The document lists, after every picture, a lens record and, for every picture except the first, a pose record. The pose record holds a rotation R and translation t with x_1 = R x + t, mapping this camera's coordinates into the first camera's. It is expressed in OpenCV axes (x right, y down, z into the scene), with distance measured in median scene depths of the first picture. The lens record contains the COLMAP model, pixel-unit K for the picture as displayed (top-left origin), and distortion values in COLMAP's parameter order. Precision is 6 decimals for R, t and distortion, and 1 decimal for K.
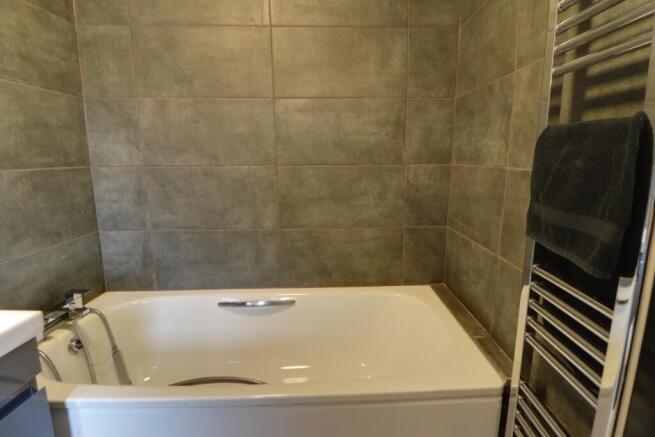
lens RADIAL K [[301.5, 0, 329.9], [0, 301.5, 199.3], [0, 0, 1]] dist [-0.025542, -0.000416]
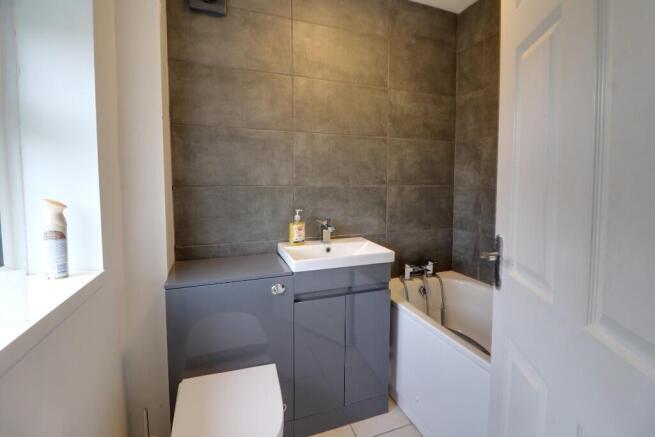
lens RADIAL K [[301.5, 0, 329.9], [0, 301.5, 199.3], [0, 0, 1]] dist [-0.025542, -0.000416]
pose [[0.289506, 0.055536, -0.955564, 0.521570], [-0.142393, 0.989706, 0.014380, 0.029240], [0.946525, 0.131902, 0.294434, -0.062486]]
